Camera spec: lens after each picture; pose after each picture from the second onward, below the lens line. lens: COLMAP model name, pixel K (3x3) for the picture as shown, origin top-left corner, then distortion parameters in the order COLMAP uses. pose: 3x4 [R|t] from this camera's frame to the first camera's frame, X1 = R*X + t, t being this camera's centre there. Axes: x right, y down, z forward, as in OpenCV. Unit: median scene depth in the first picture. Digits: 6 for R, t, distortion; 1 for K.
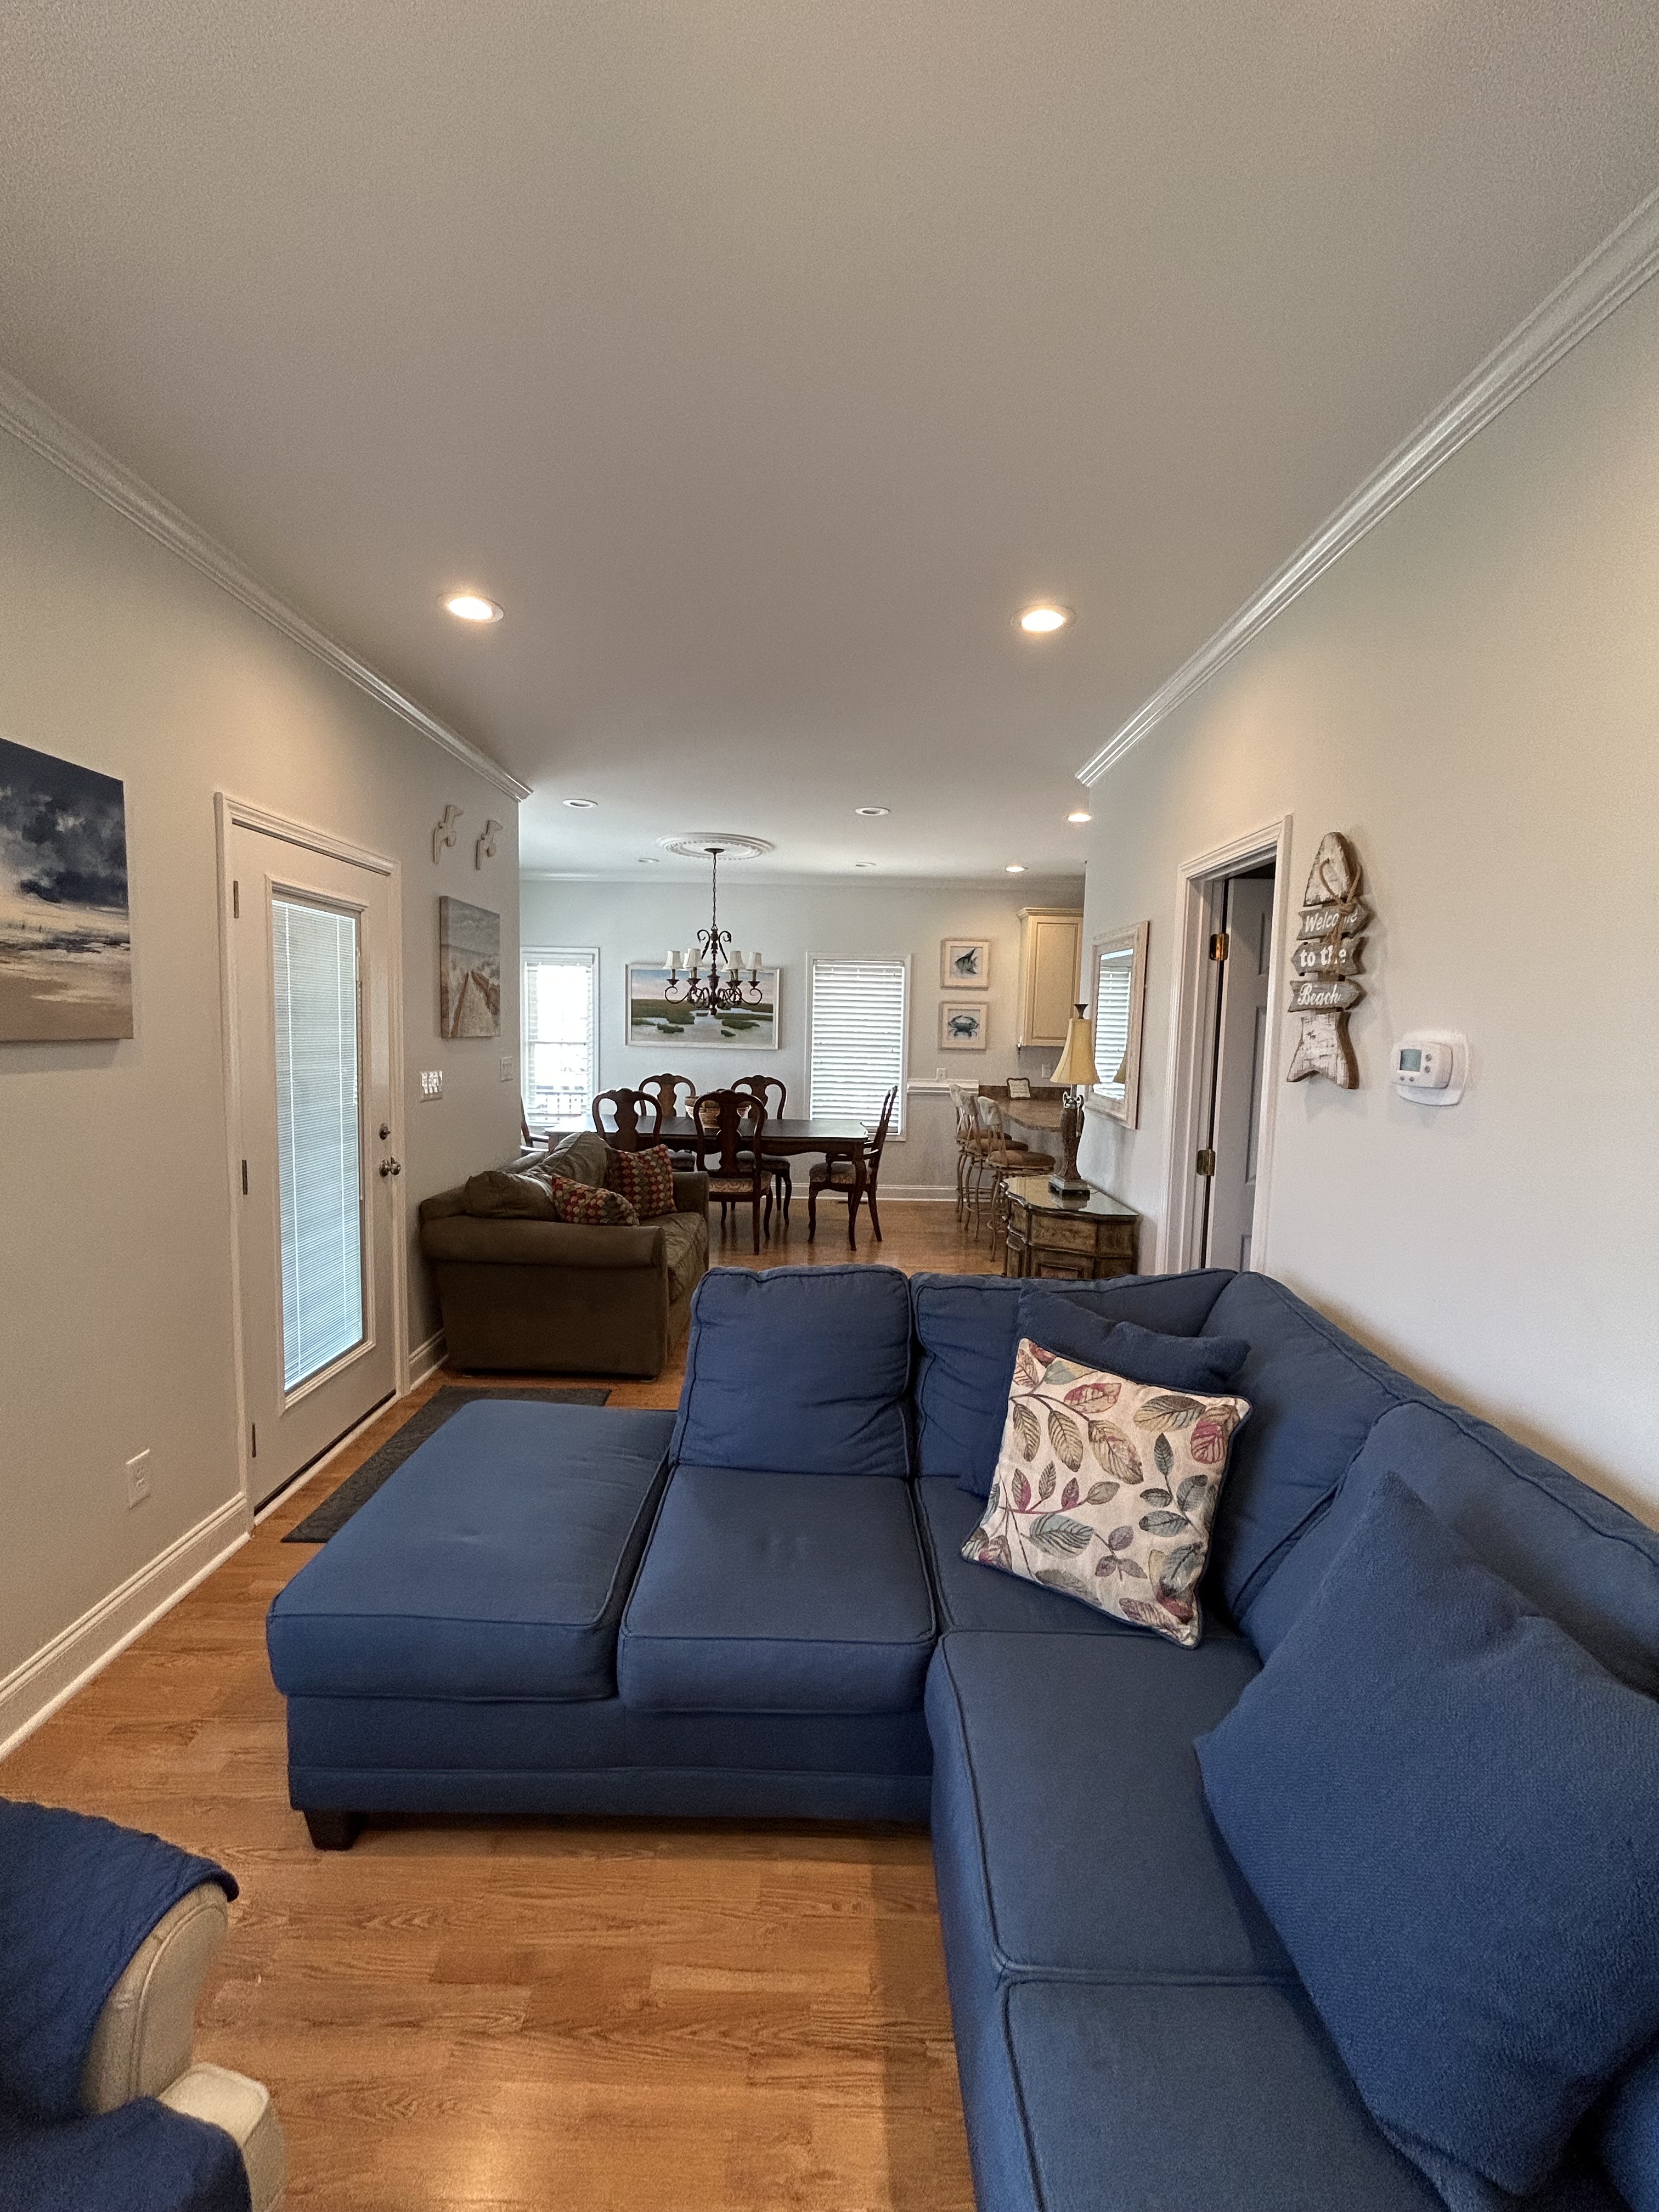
lens RADIAL K [[894.4, 0, 829.6], [0, 894.4, 1095.2], [0, 0, 1]] dist [0.000916, 0.000930]
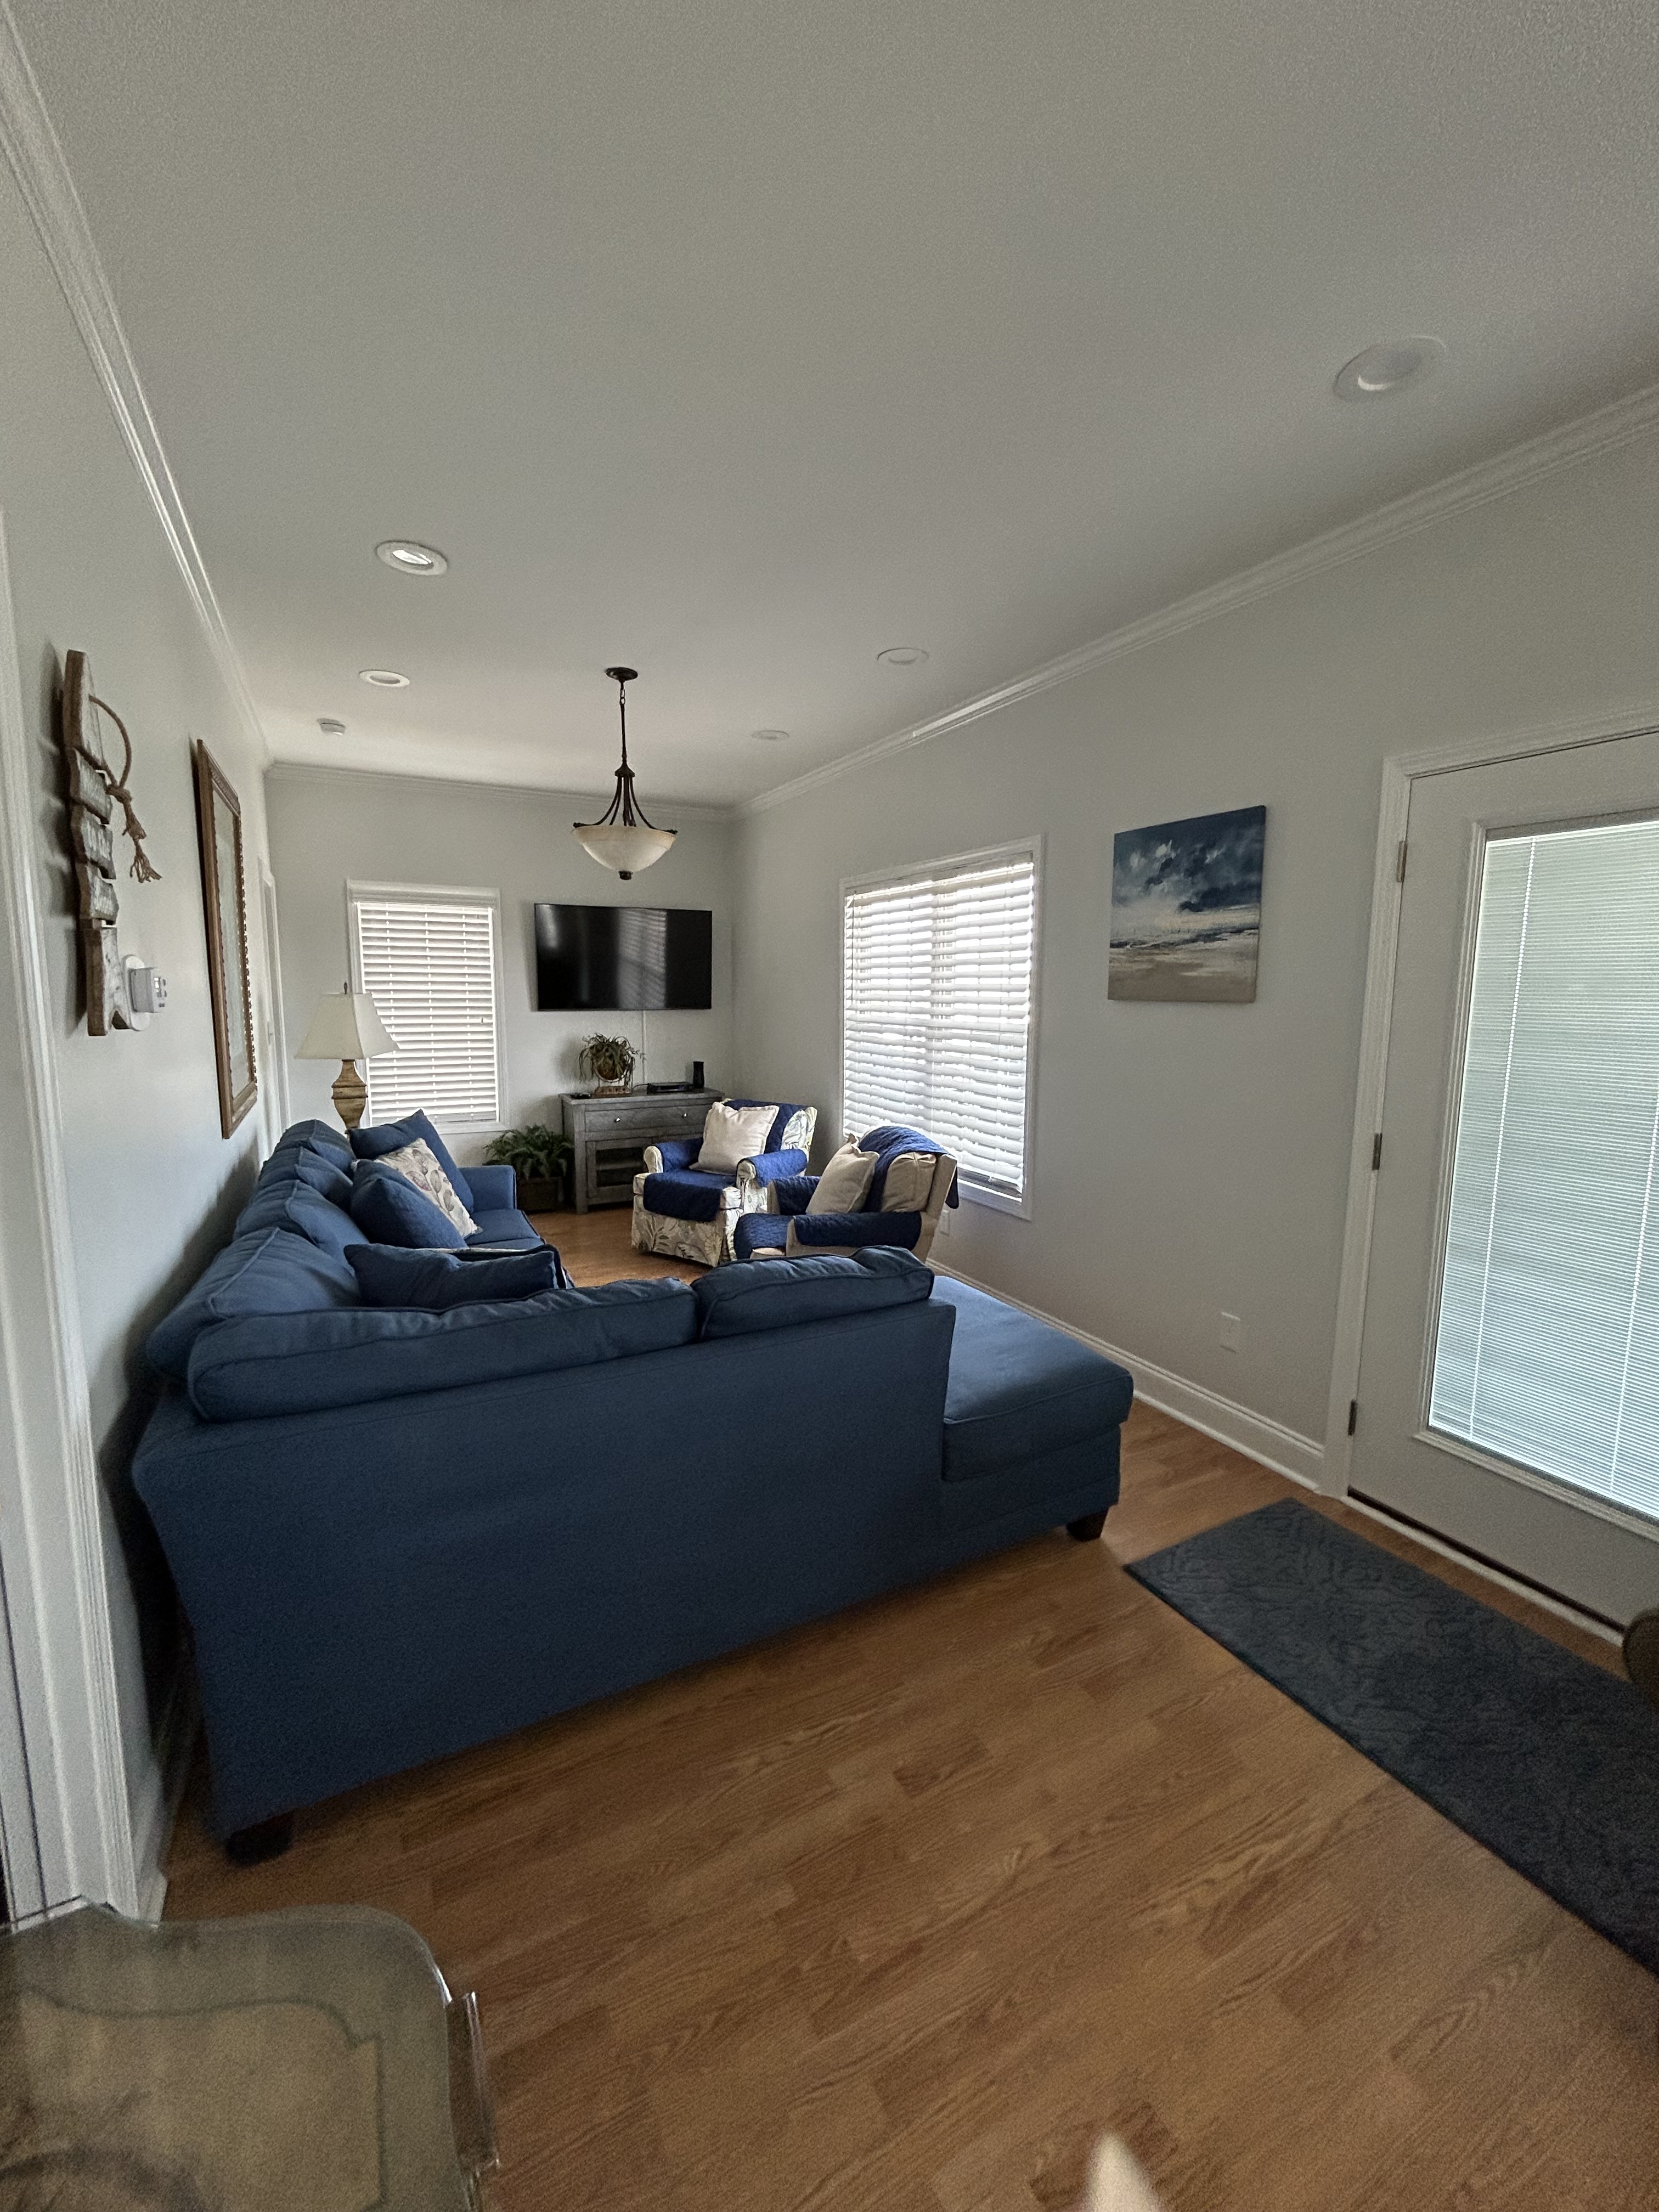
lens RADIAL K [[894.4, 0, 829.6], [0, 894.4, 1105.1], [0, 0, 1]] dist [0.000916, 0.000930]
pose [[-0.884269, 0.029221, -0.466063, 0.389445], [-0.067339, 0.979630, 0.189184, -0.122678], [0.462098, 0.198674, -0.864288, 1.892532]]
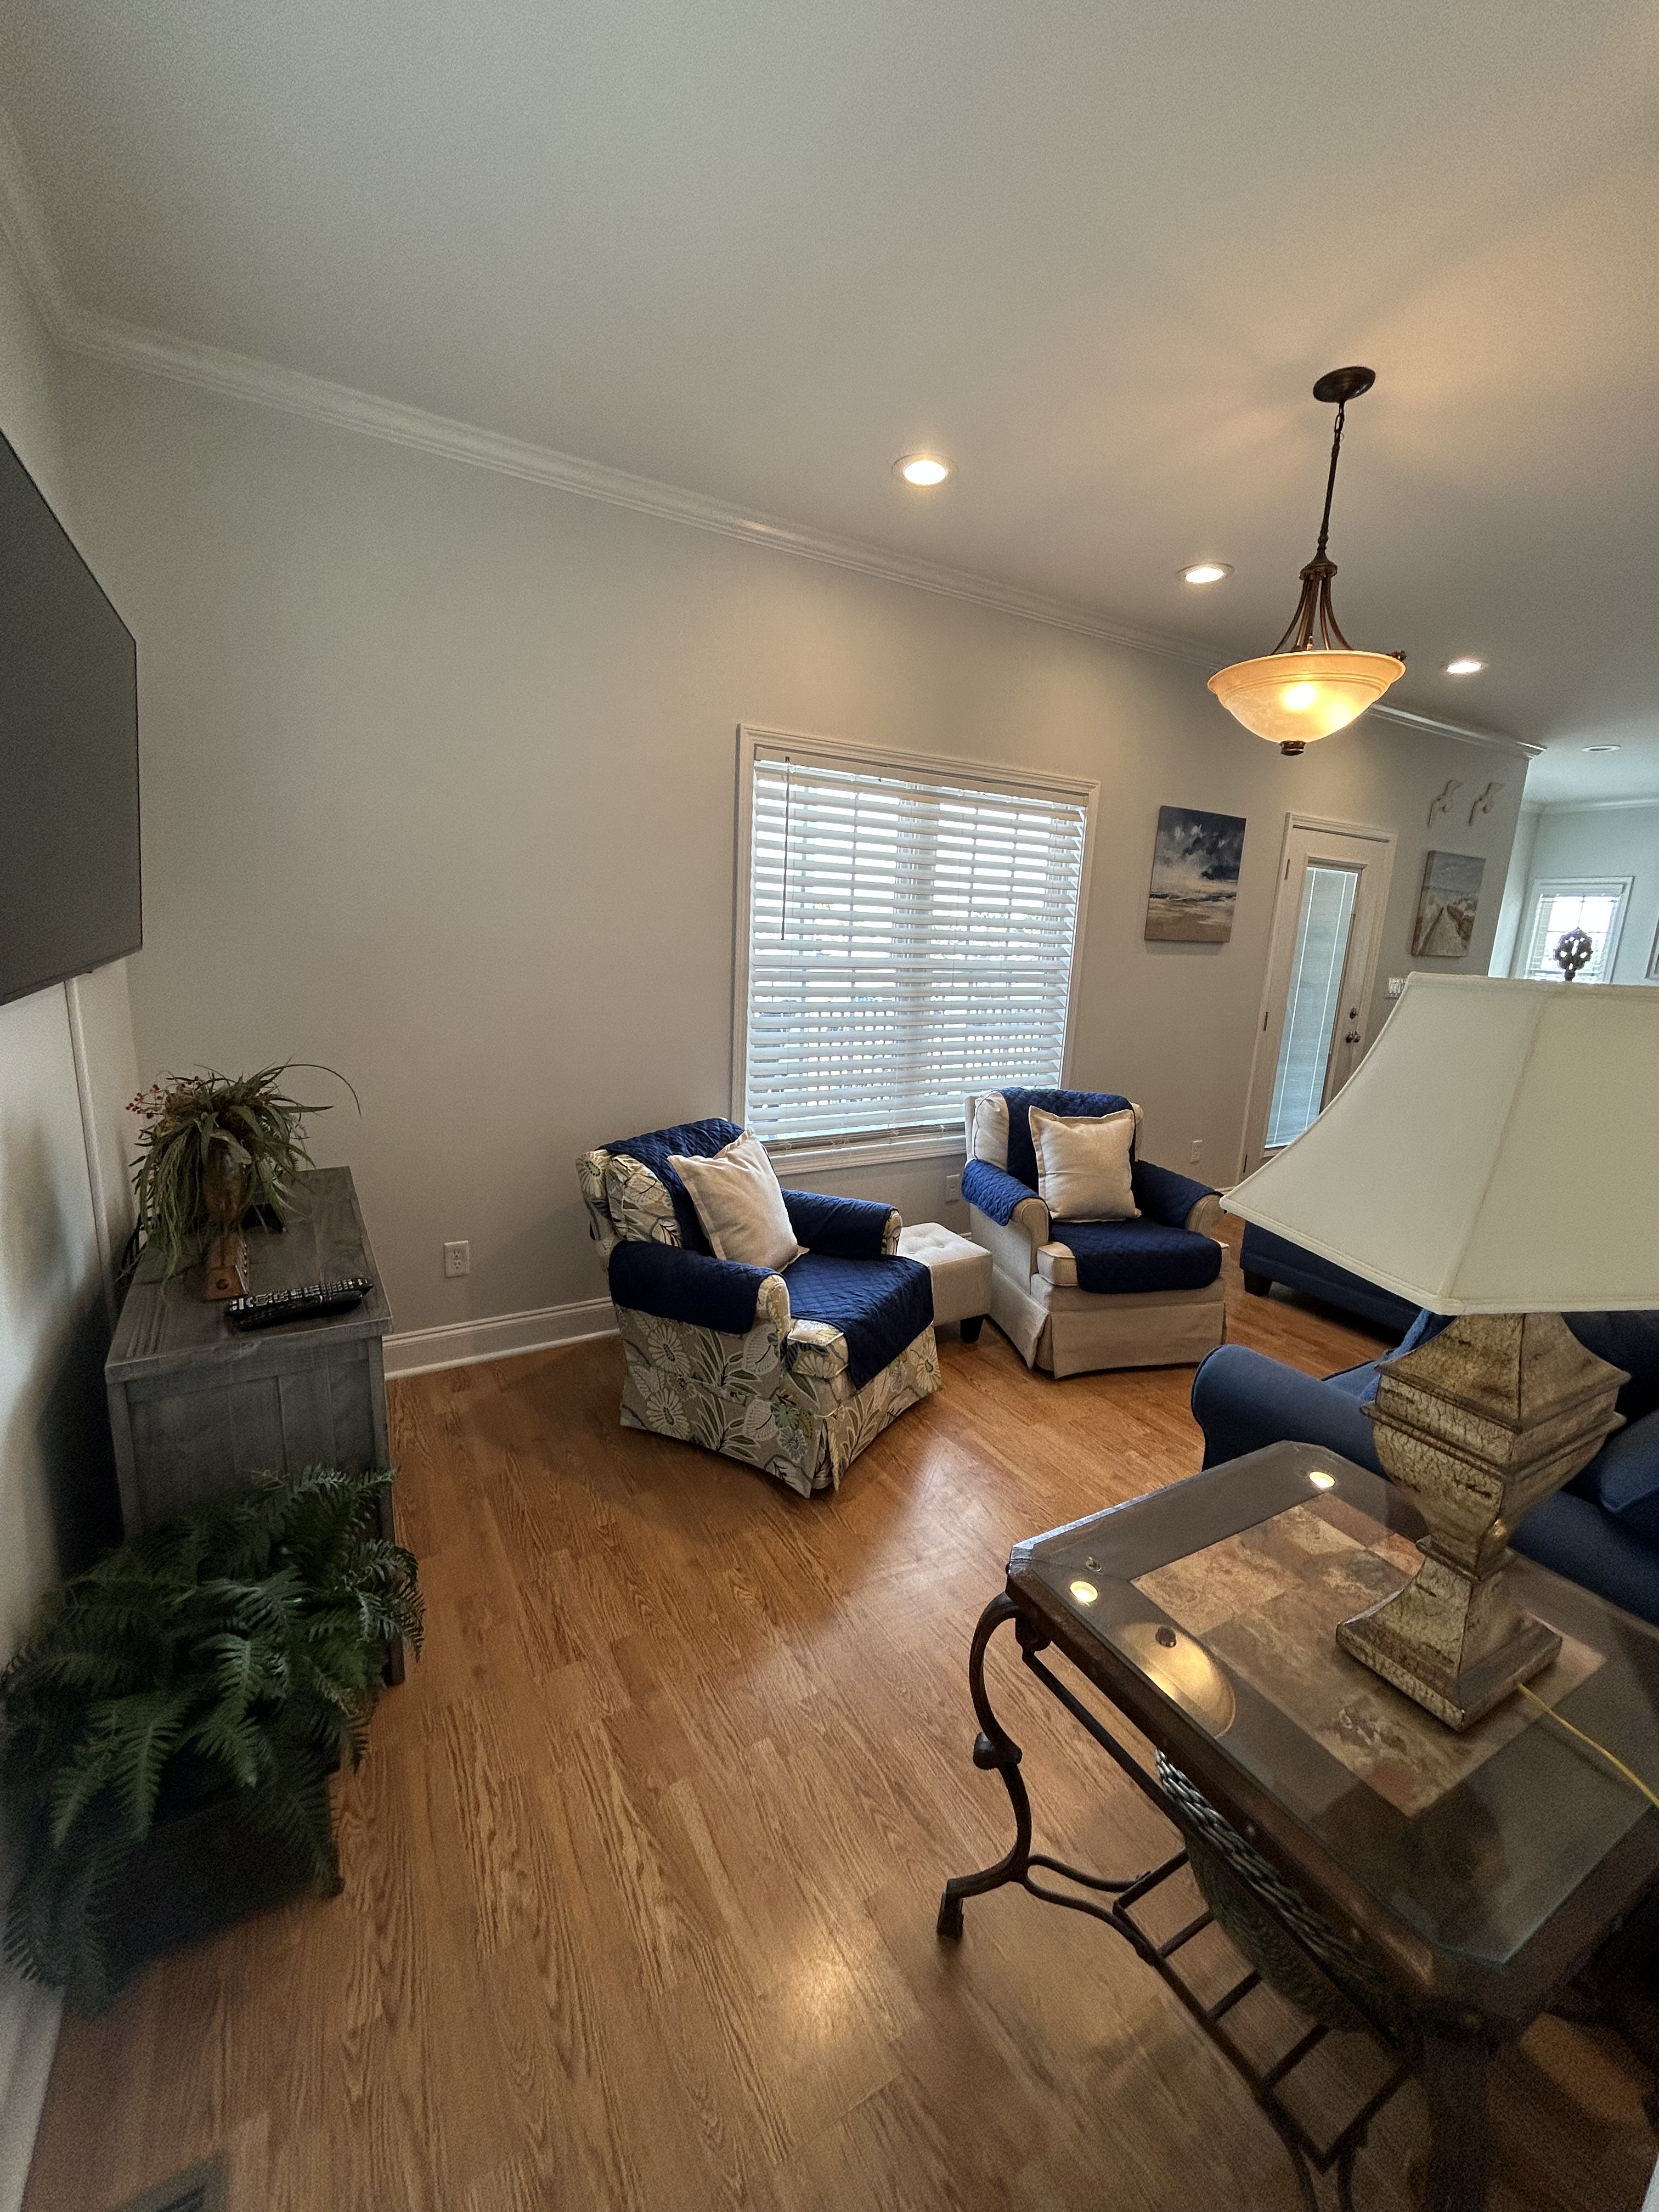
lens RADIAL K [[894.4, 0, 840.3], [0, 894.4, 1105.7], [0, 0, 1]] dist [0.000916, 0.000930]
pose [[0.510823, 0.174854, -0.841716, 0.599614], [-0.102762, 0.984497, 0.142150, 0.111129], [0.853522, 0.013883, 0.520871, -0.883042]]
